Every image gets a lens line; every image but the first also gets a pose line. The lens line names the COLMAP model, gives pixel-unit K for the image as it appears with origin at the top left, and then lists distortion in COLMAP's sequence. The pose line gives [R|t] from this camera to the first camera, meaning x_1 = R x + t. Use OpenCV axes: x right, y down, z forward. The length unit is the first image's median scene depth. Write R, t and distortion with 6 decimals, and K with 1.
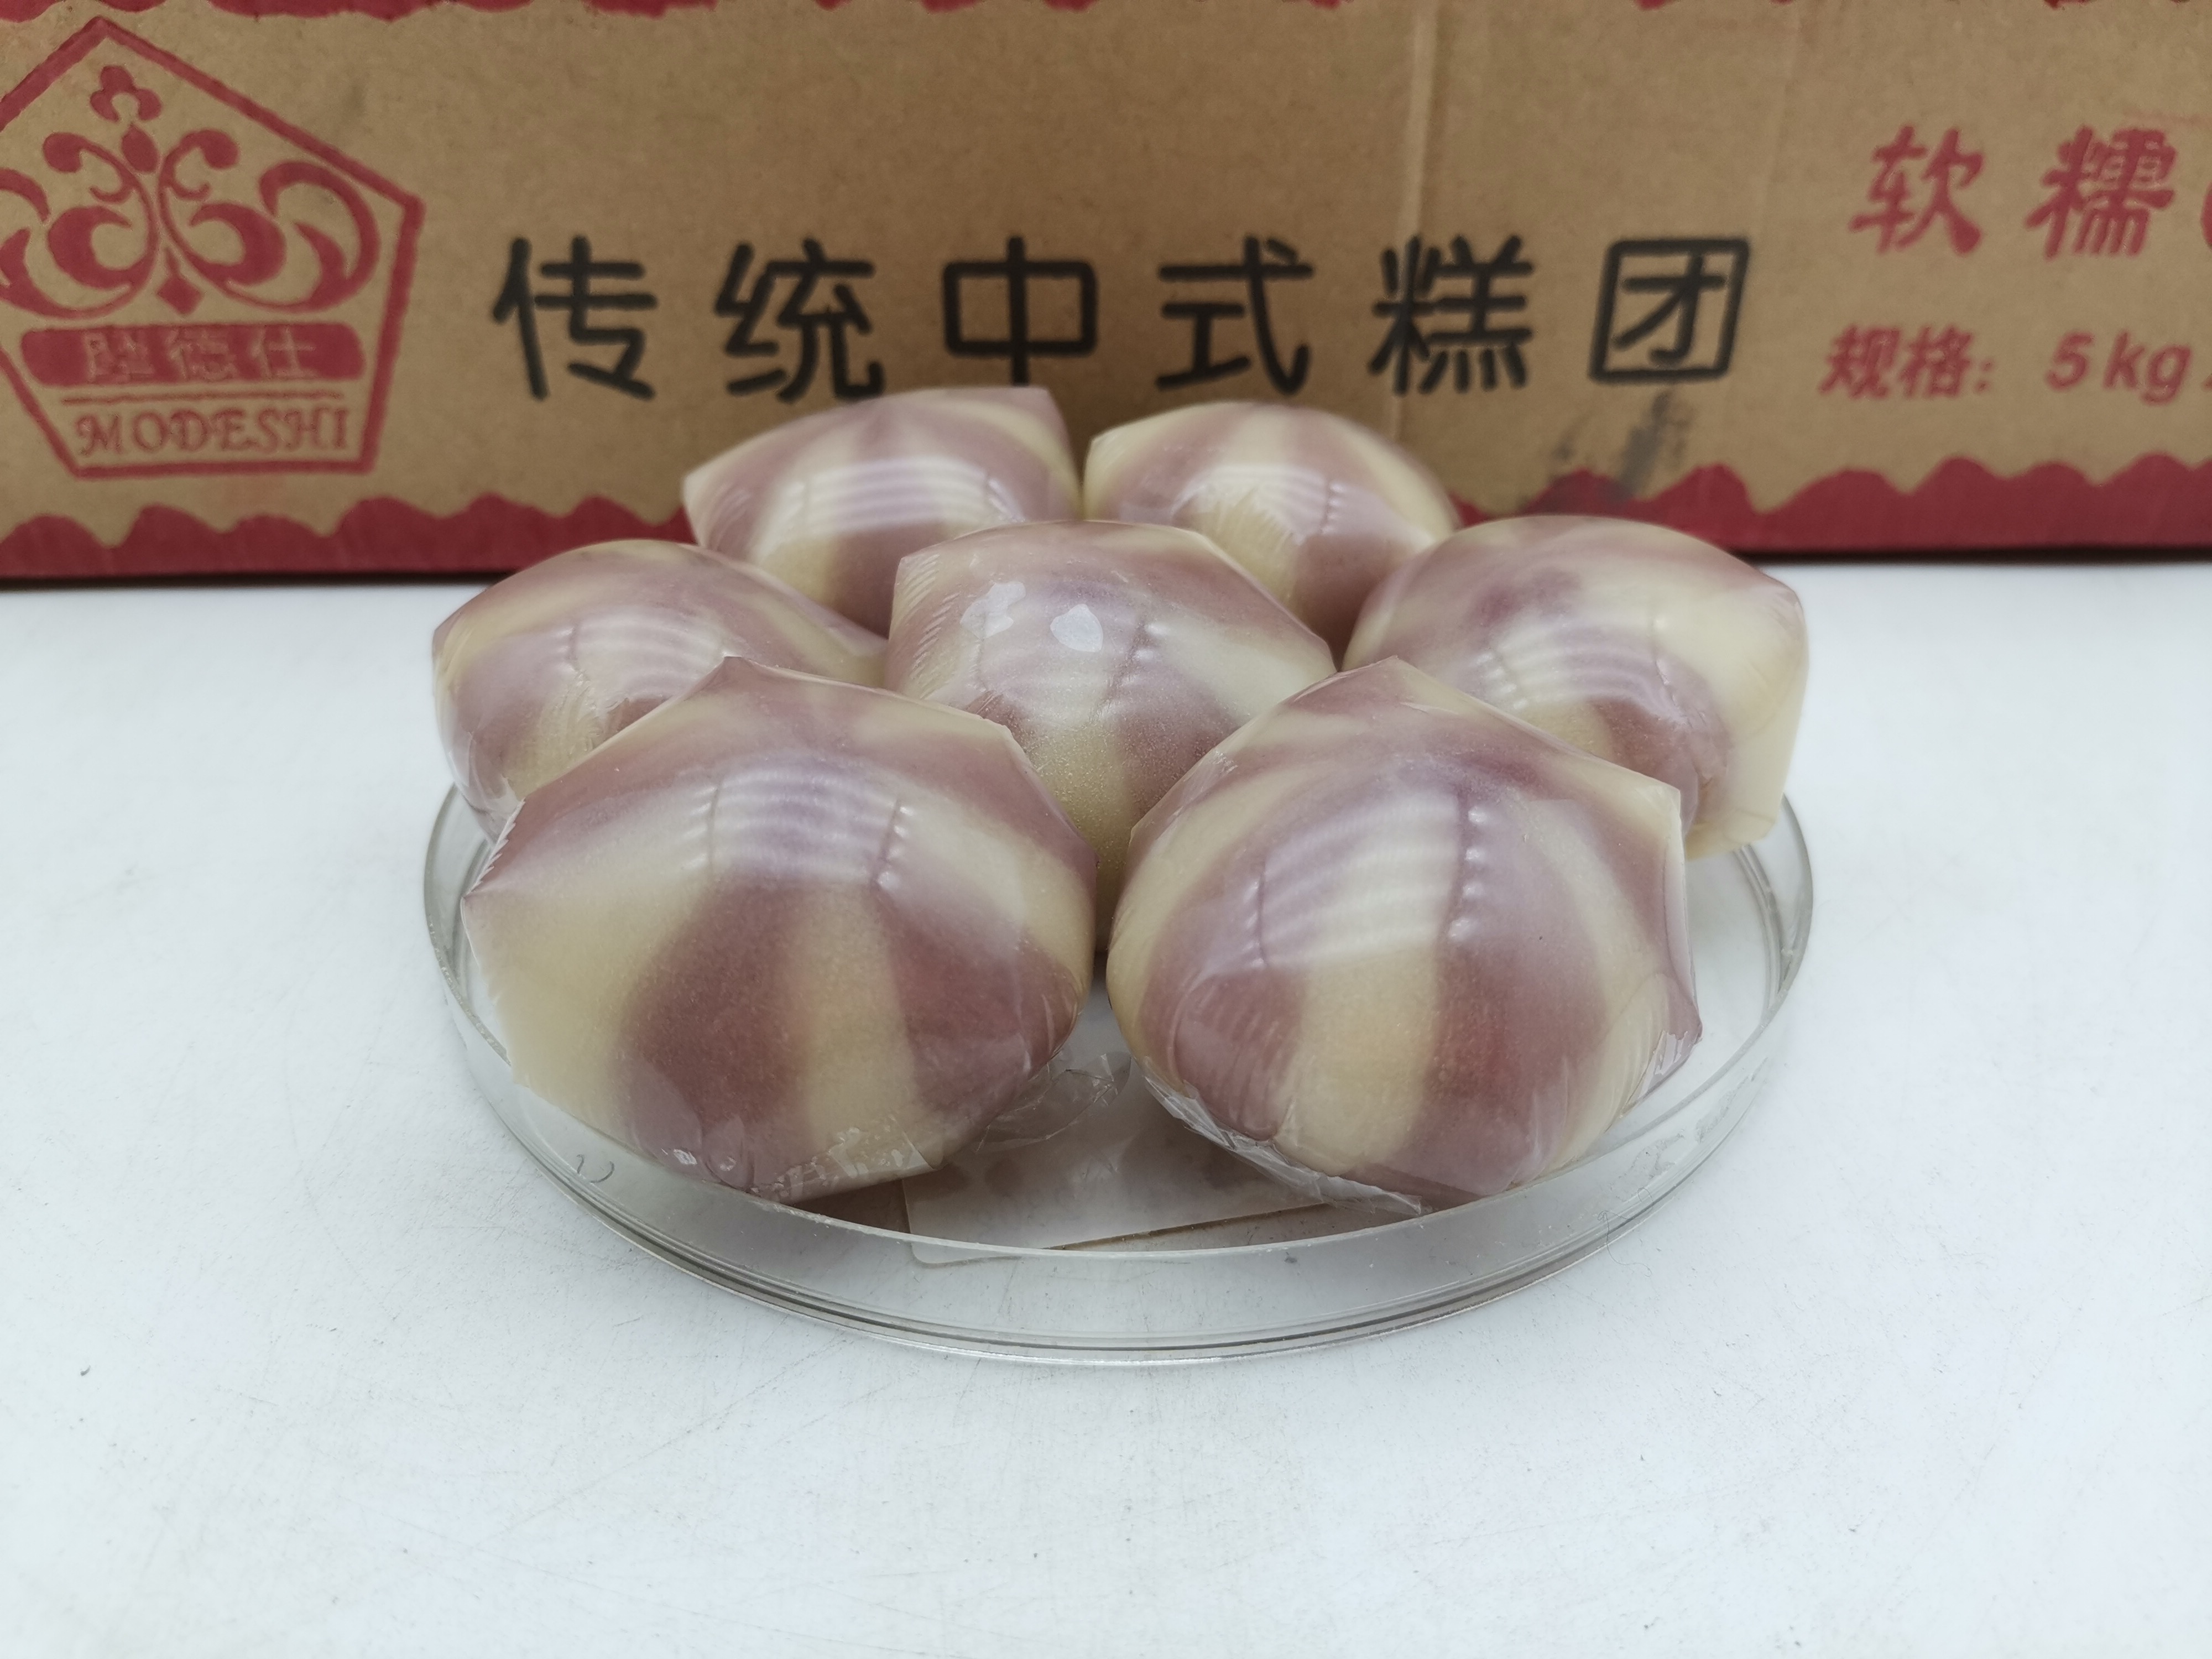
lens RADIAL K [[1699.6, 0, 1109.9], [0, 1699.6, 822.1], [0, 0, 1]] dist [-0.000153, 0.017510]
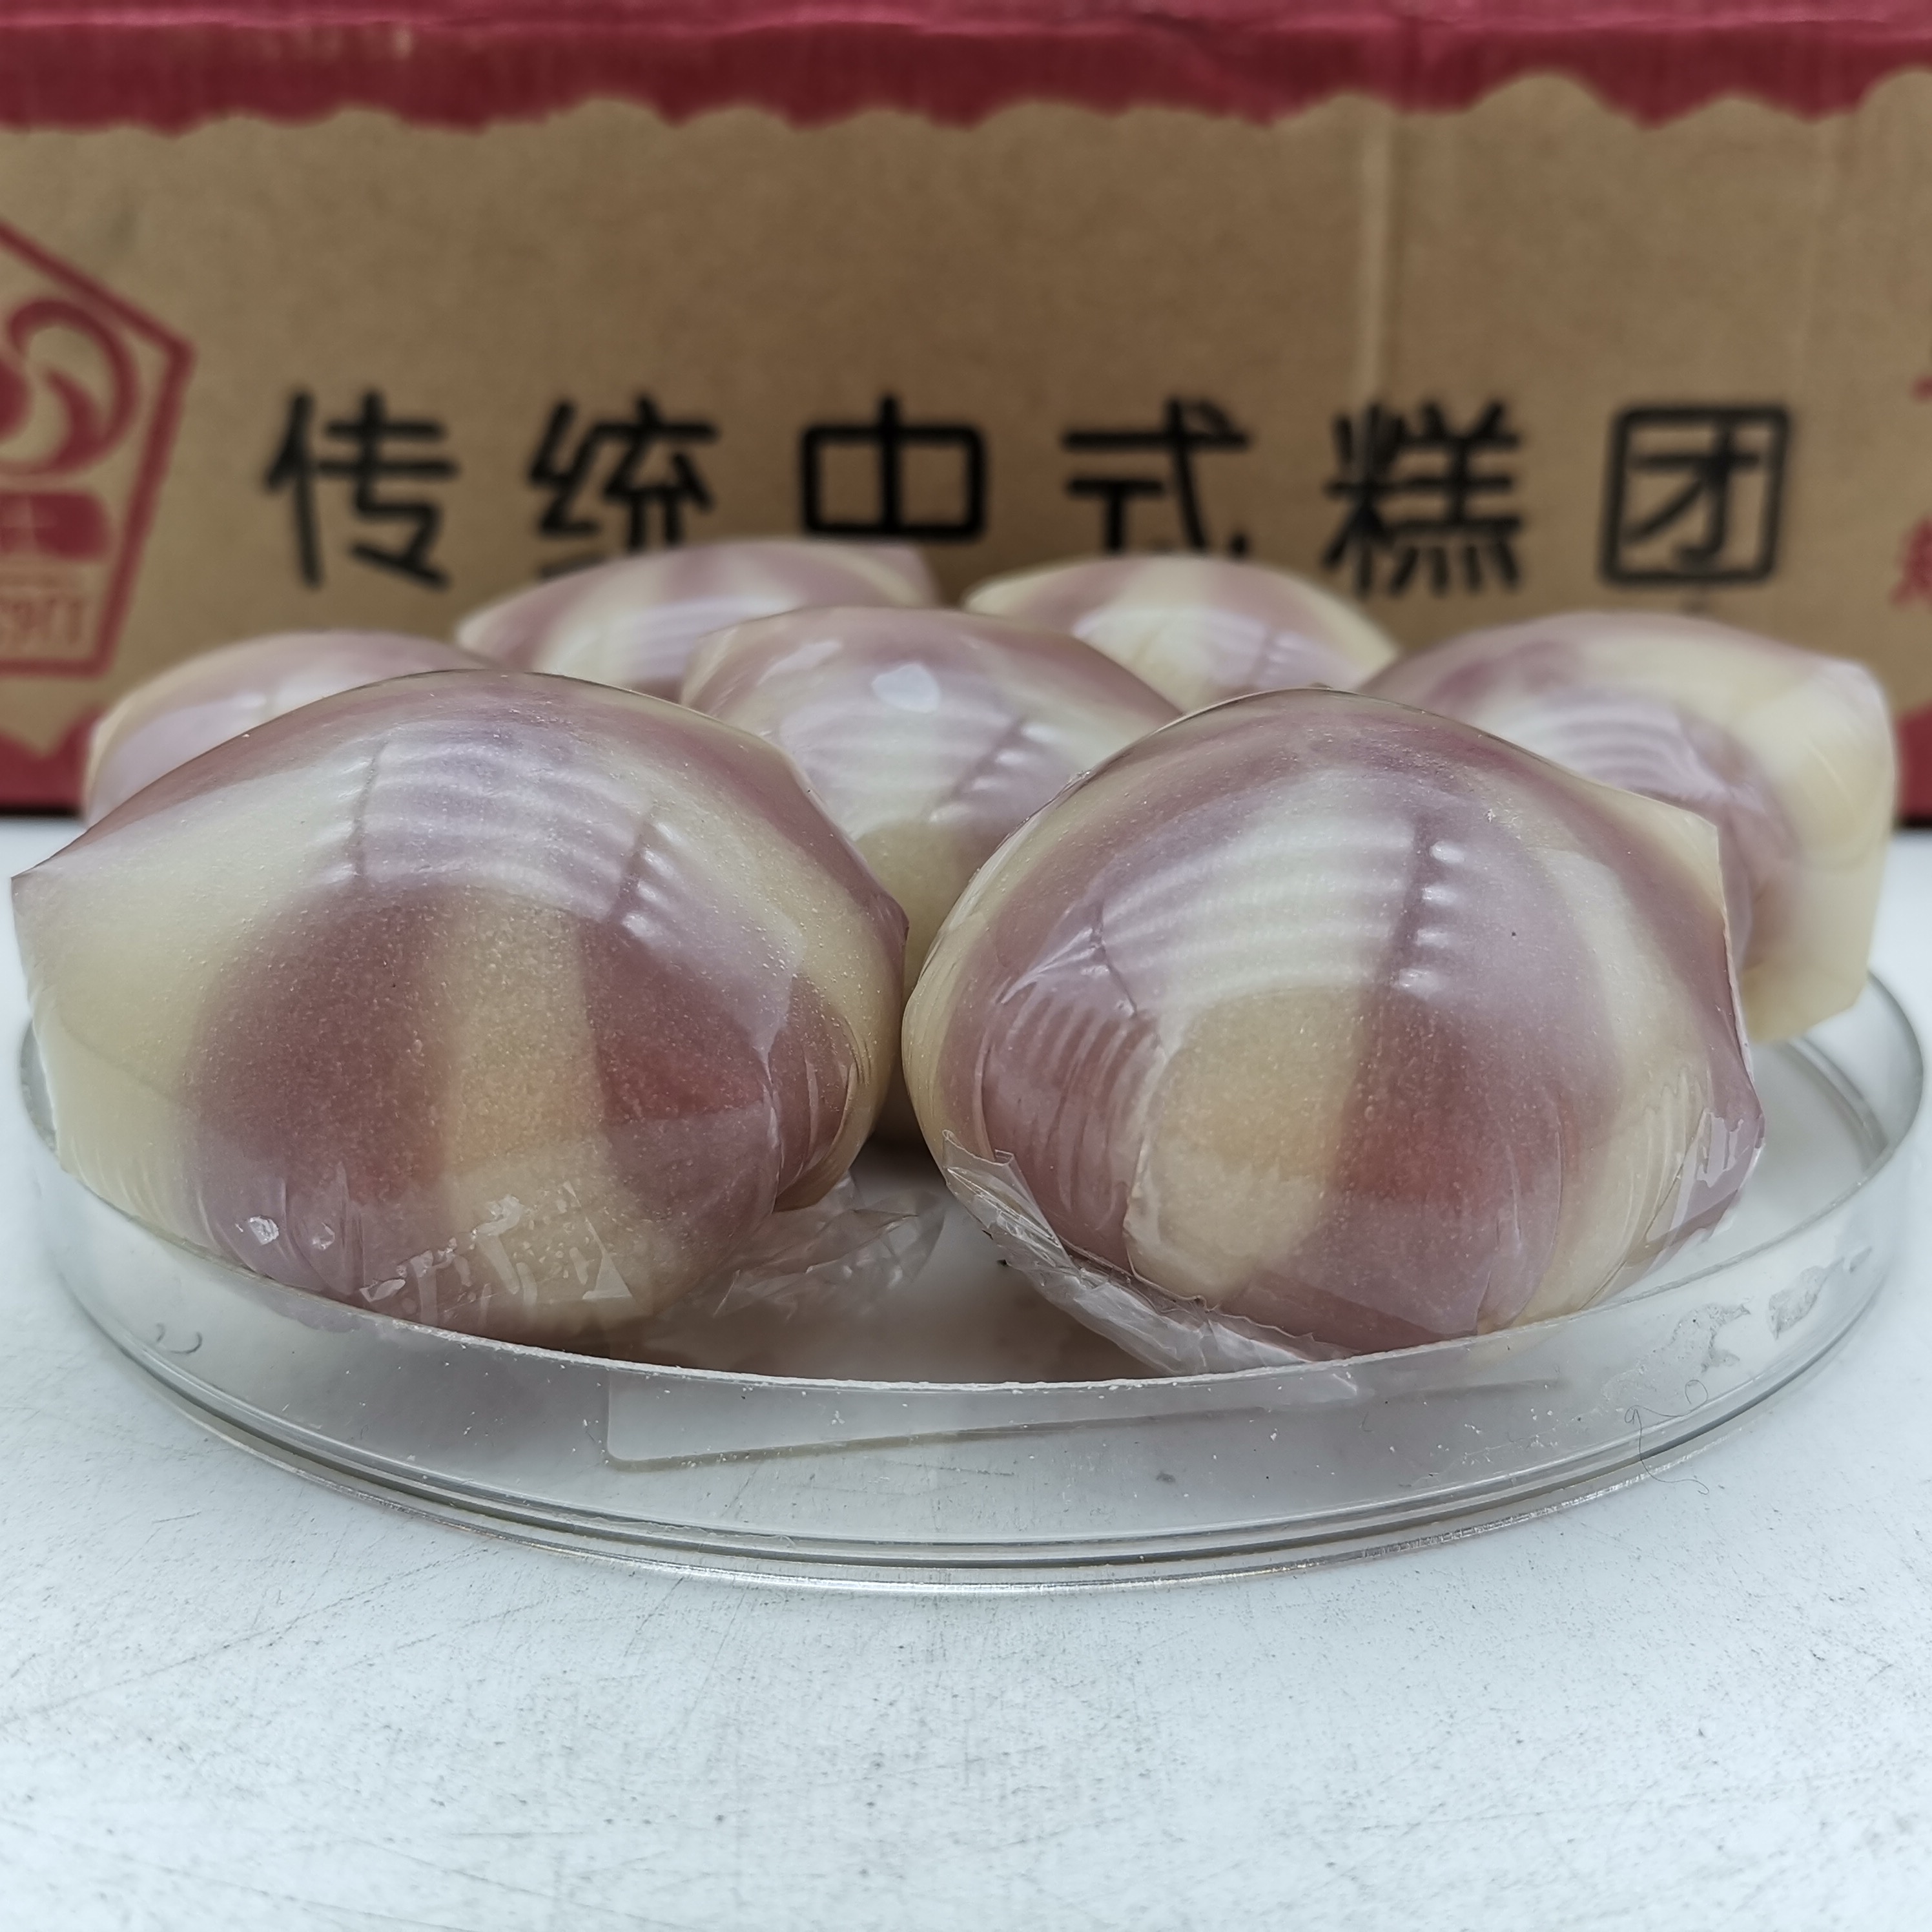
lens RADIAL K [[2021.2, 0, 975.7], [0, 2021.2, 963.2], [0, 0, 1]] dist [-0.013360, 0.000000]
pose [[0.998499, 0.015520, -0.052518, 0.072861], [-0.027025, 0.973737, -0.226066, 0.249215], [0.047630, 0.227146, 0.972695, 0.180637]]
